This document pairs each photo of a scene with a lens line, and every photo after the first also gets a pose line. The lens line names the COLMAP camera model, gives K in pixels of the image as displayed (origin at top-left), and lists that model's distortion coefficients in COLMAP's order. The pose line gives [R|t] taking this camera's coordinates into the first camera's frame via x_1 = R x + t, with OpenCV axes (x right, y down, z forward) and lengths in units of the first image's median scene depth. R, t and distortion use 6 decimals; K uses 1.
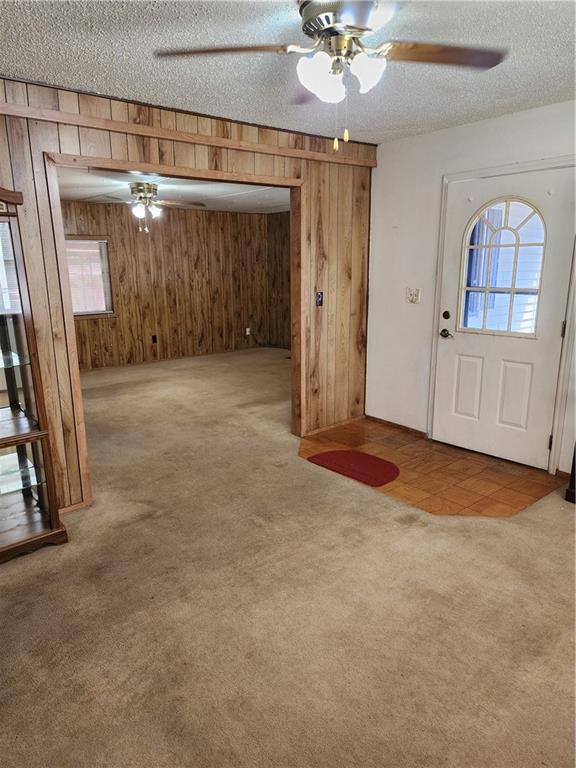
lens RADIAL K [[516.0, 0, 286.9], [0, 516.0, 390.5], [0, 0, 1]] dist [0.062765, -0.009587]
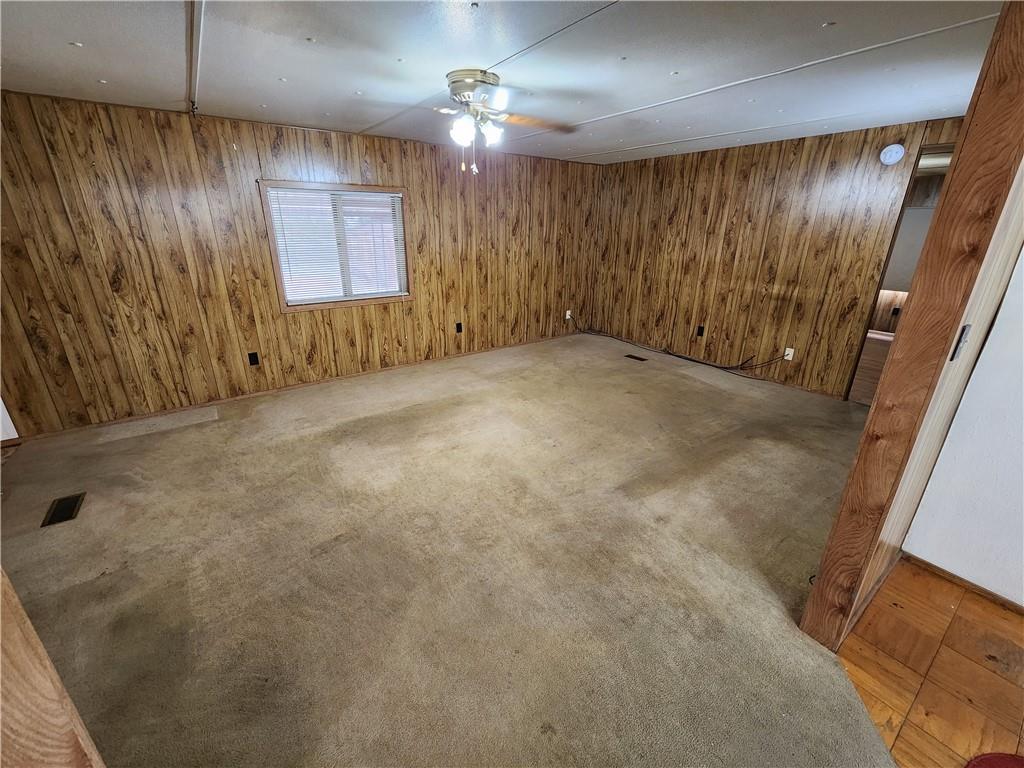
lens RADIAL K [[421.0, 0, 516.2], [0, 421.0, 378.0], [0, 0, 1]] dist [0.006607, -0.000285]
pose [[0.997444, 0.044130, -0.056197, -0.135788], [-0.037928, 0.993535, 0.107006, -0.098146], [0.060556, -0.104601, 0.992669, 0.383359]]
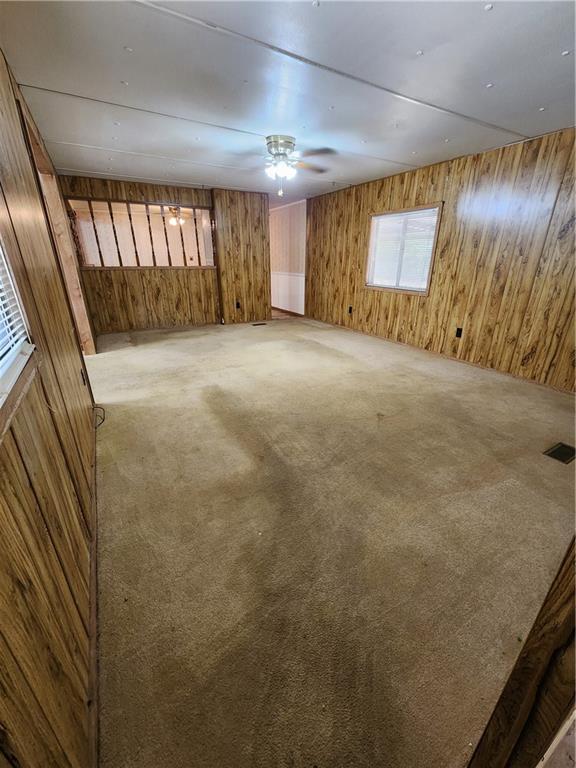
lens RADIAL K [[315.8, 0, 291.0], [0, 315.8, 388.5], [0, 0, 1]] dist [0.006607, -0.000285]
pose [[-0.184666, 0.388641, -0.902694, 0.288028], [-0.244249, 0.871526, 0.425189, -0.175410], [0.951967, 0.299000, -0.066016, 0.831693]]
